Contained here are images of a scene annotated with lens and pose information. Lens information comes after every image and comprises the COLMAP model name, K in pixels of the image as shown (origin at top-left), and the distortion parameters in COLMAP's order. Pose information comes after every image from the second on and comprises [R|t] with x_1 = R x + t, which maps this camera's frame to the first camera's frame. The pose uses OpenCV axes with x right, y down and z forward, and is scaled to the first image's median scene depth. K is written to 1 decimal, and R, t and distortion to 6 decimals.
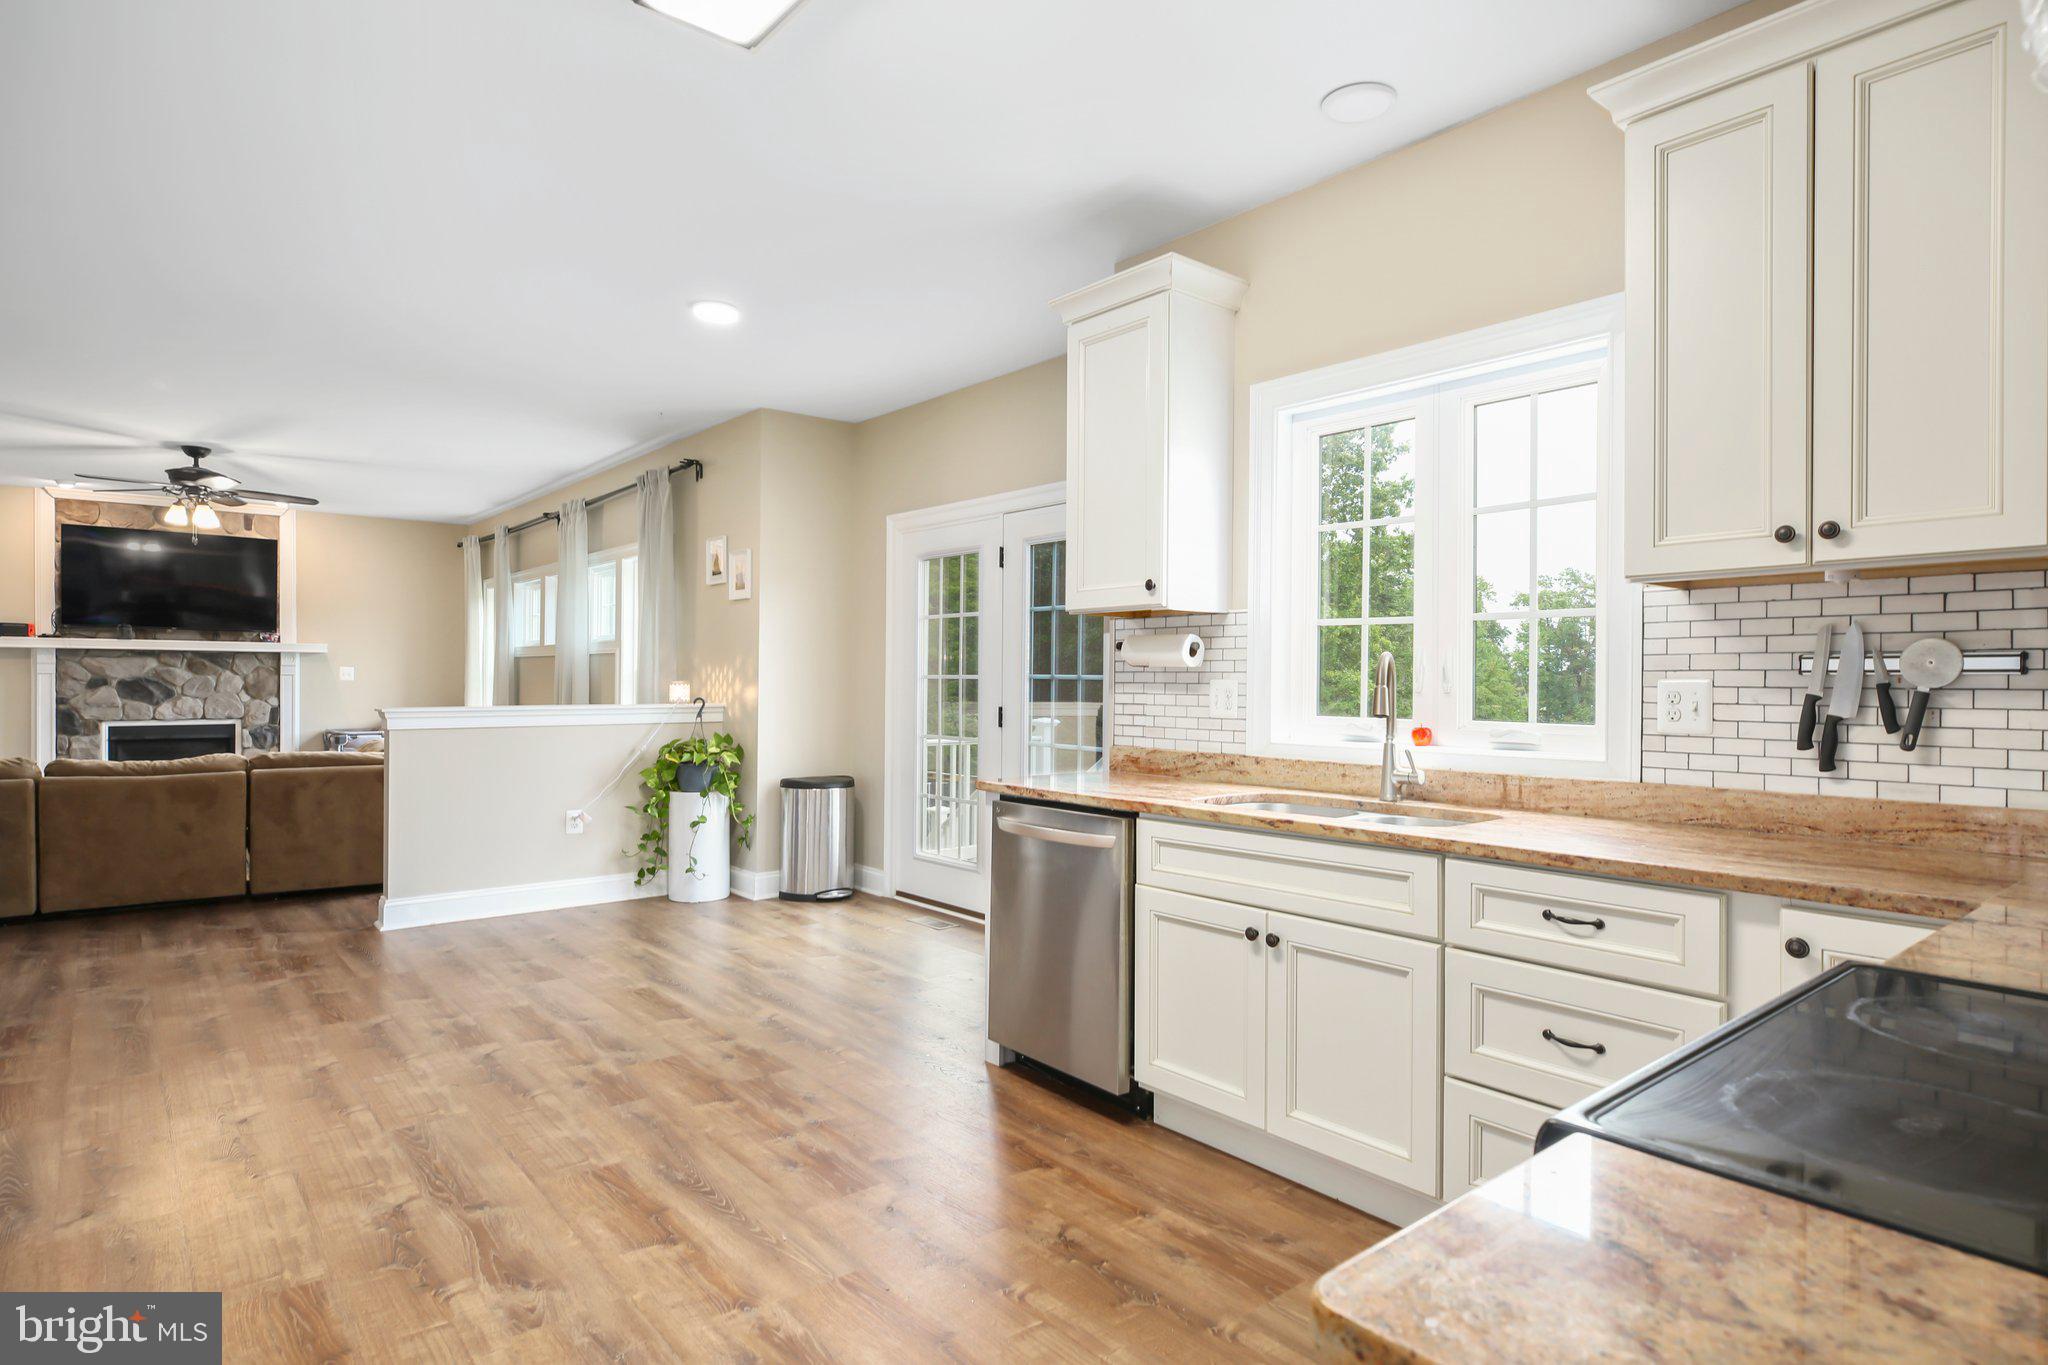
lens RADIAL K [[1075.8, 0, 1021.2], [0, 1075.8, 673.9], [0, 0, 1]] dist [0.001991, 0.001952]
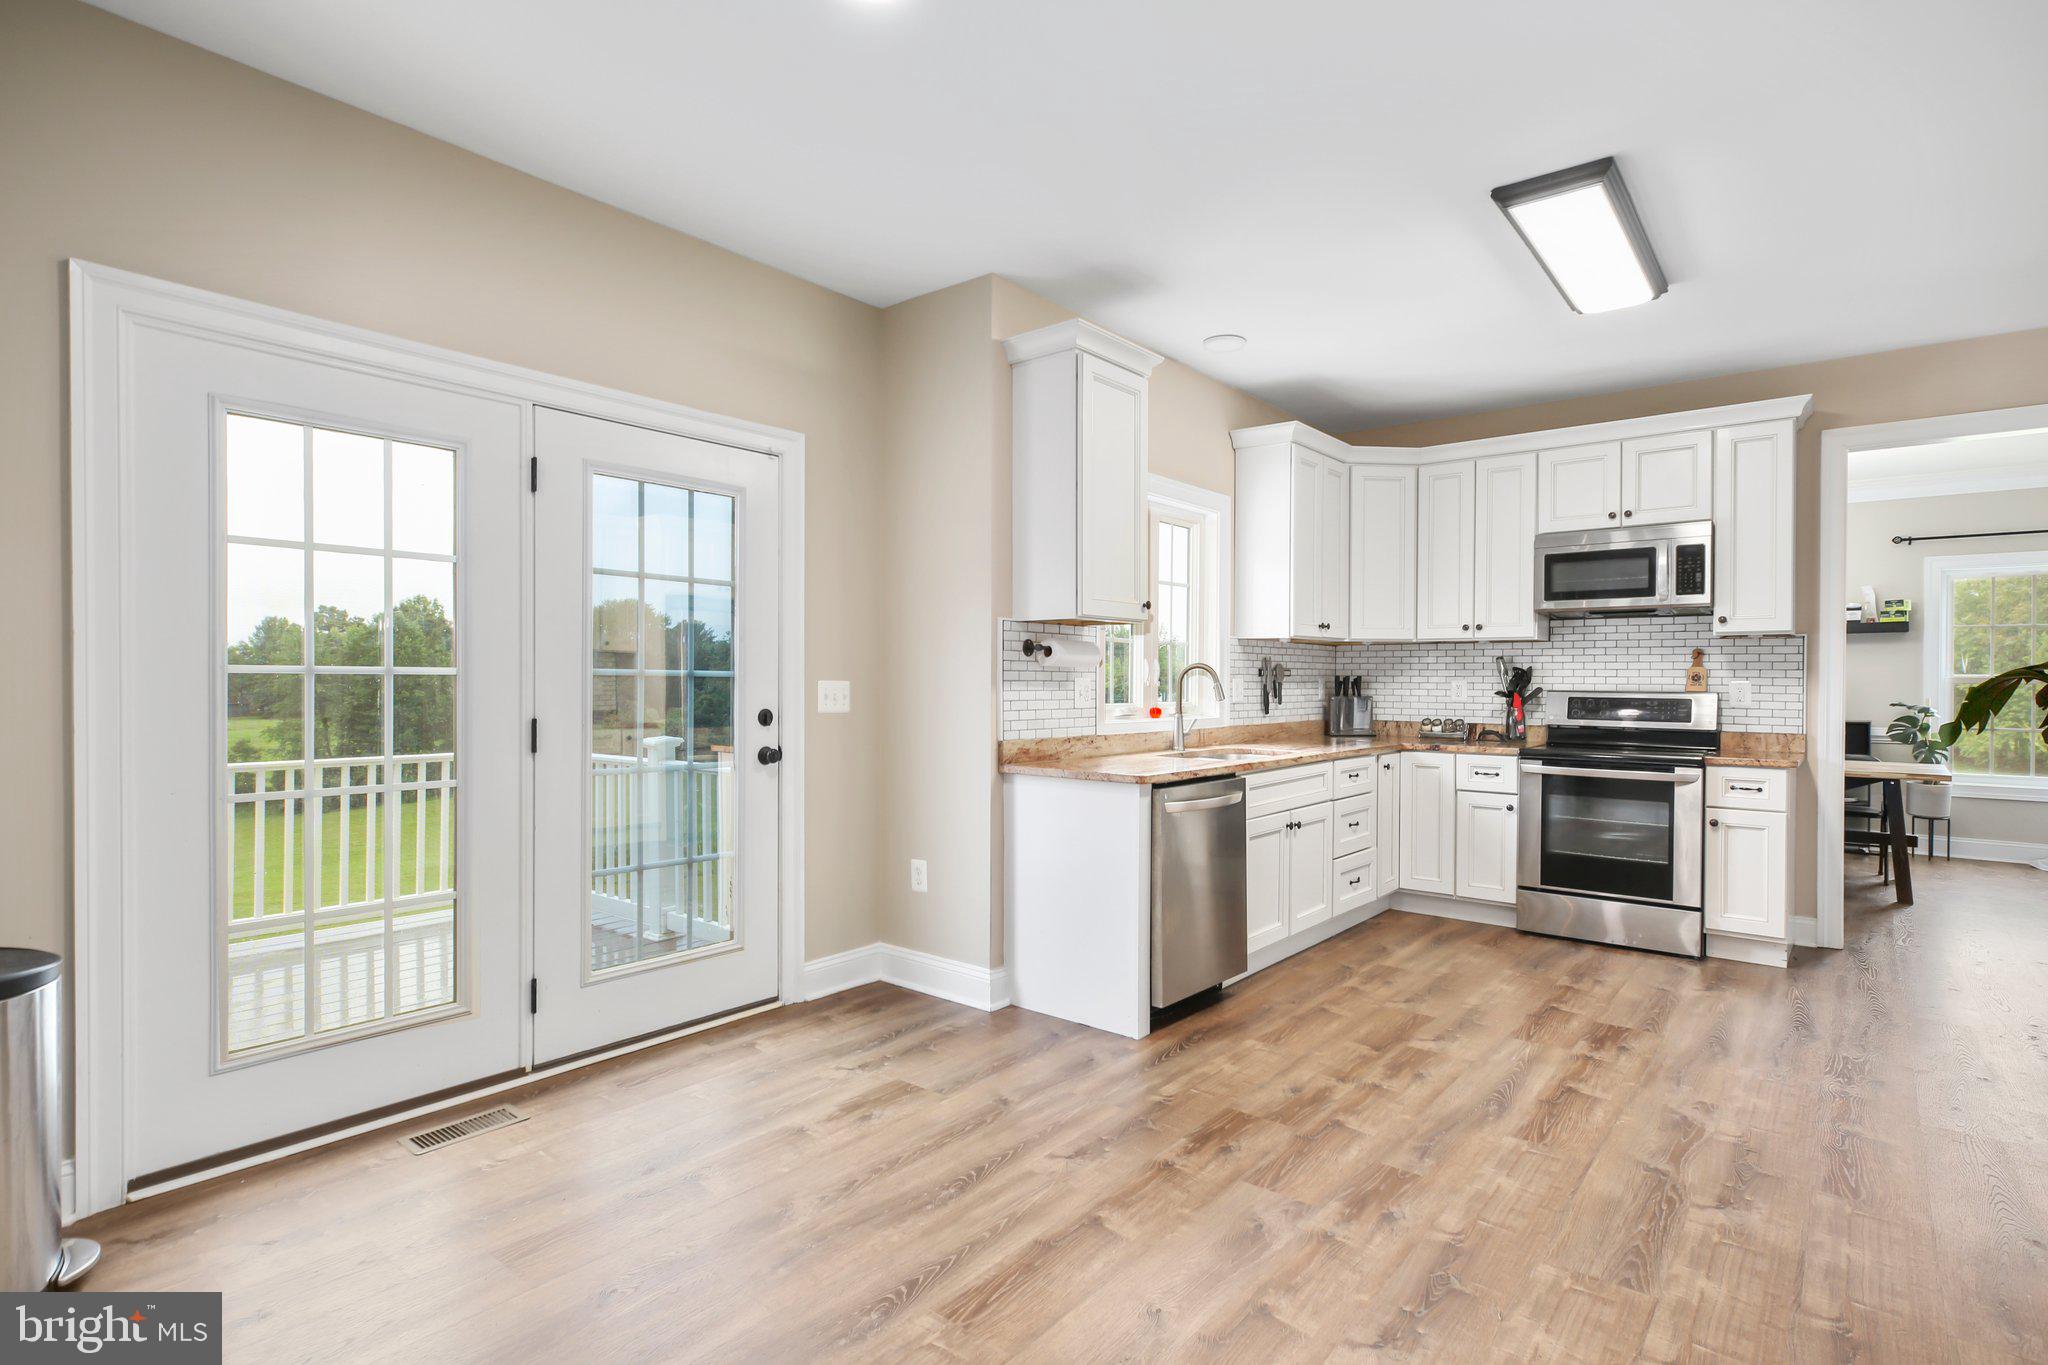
lens RADIAL K [[1036.4, 0, 1010.1], [0, 1036.4, 691.2], [0, 0, 1]] dist [0.005437, -0.002437]
pose [[-0.176583, -0.017623, 0.984128, -0.556879], [-0.011452, 0.999809, 0.015849, 0.001558], [-0.984219, -0.008471, -0.176751, 0.722945]]
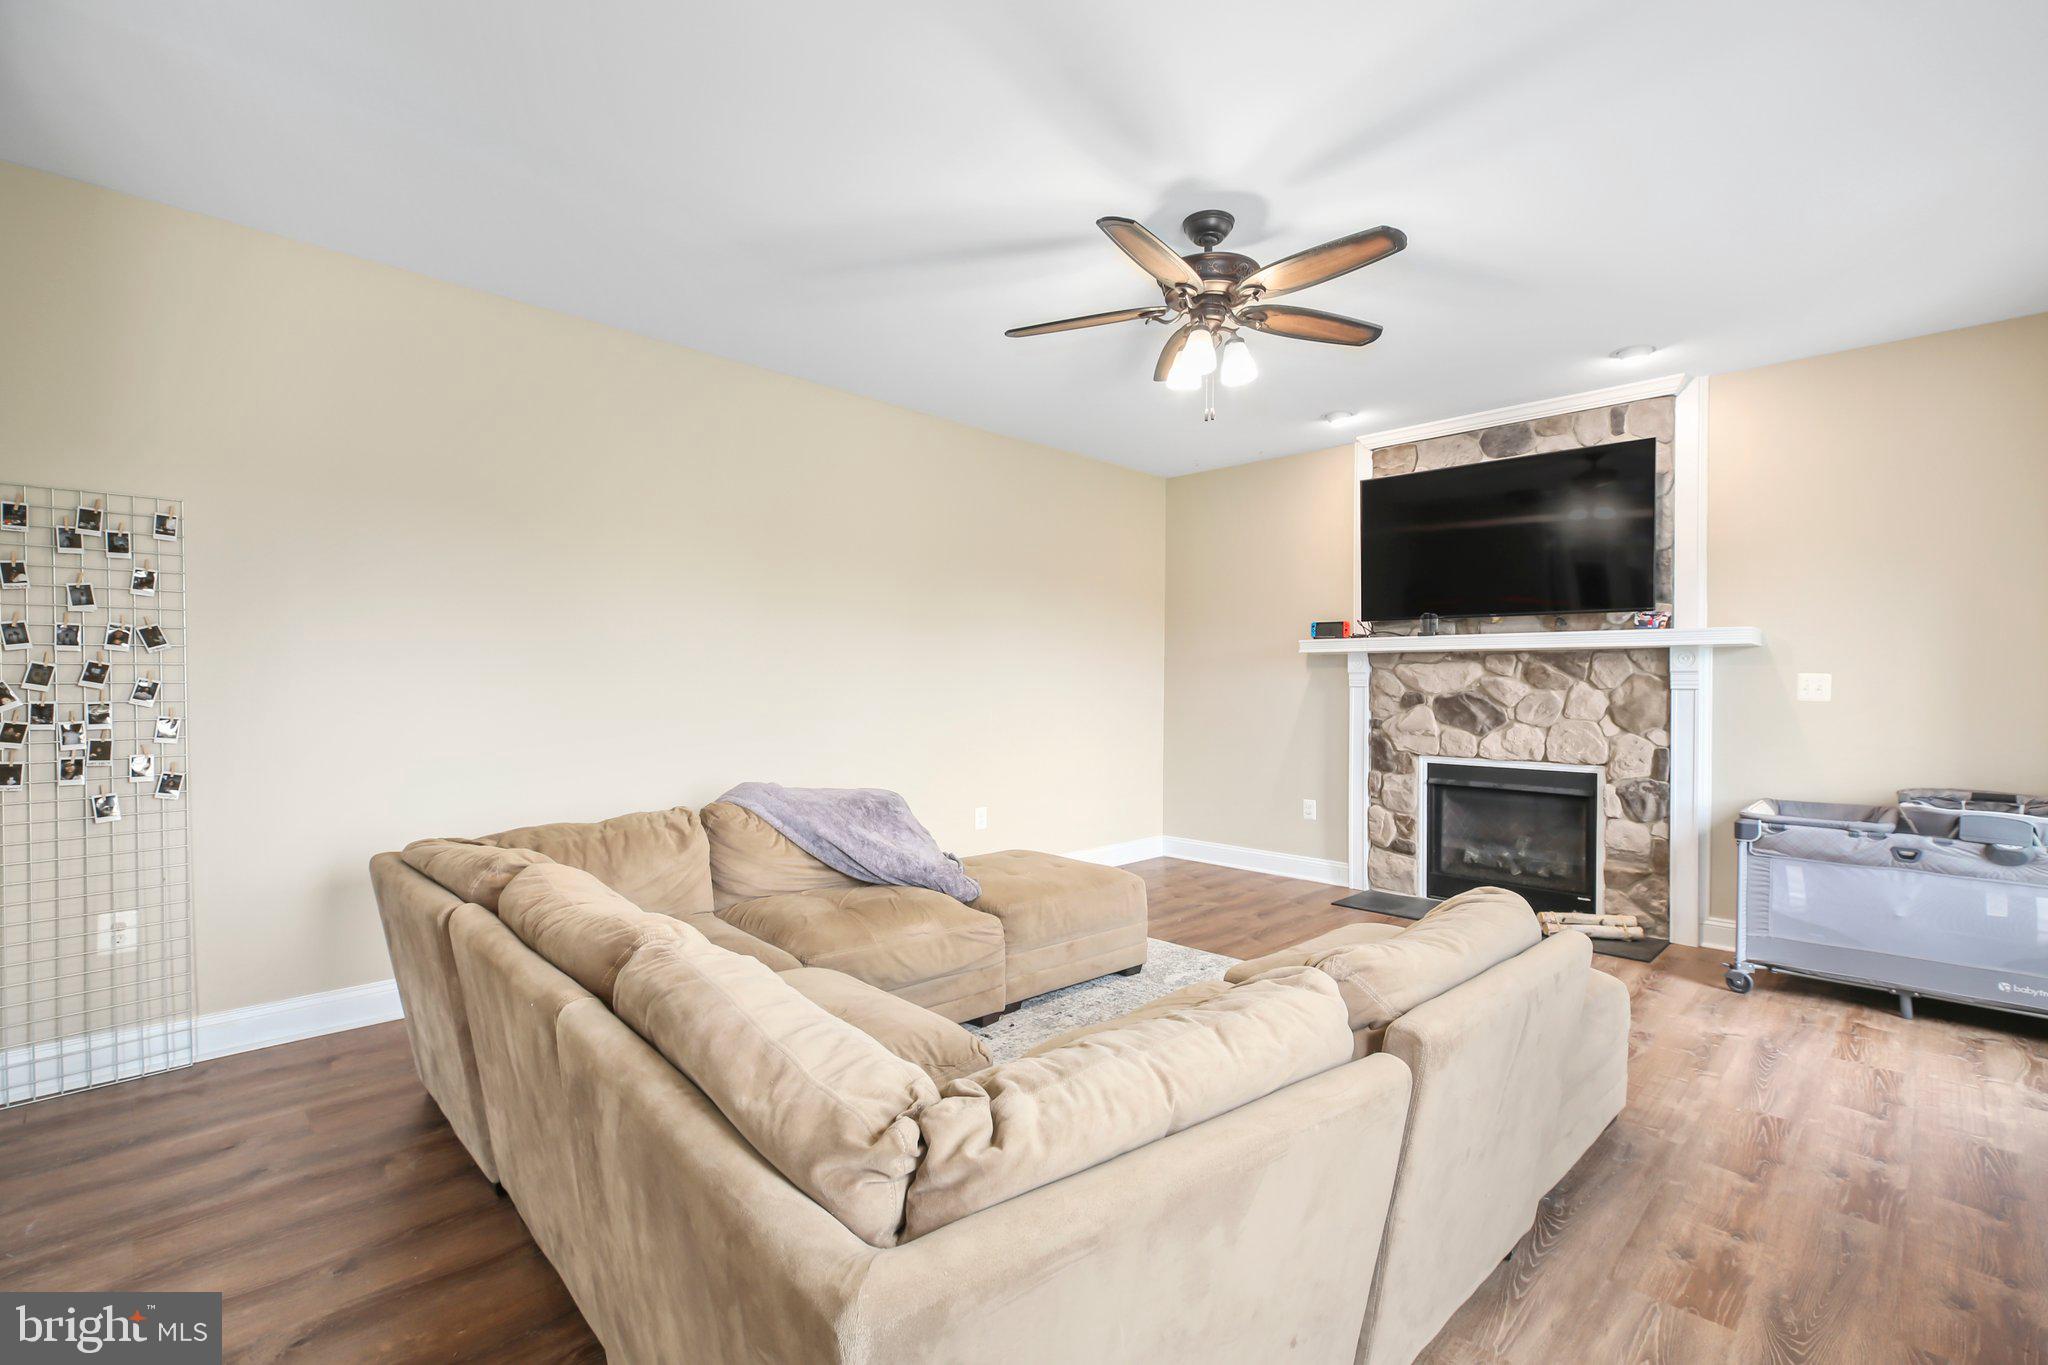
lens RADIAL K [[935.9, 0, 1038.3], [0, 935.9, 692.4], [0, 0, 1]] dist [0.021973, -0.000797]
pose [[0.085687, 0.001771, -0.996321, -0.397529], [-0.004014, 0.999991, 0.001432, 0.005124], [0.996314, 0.003876, 0.085693, 1.042413]]
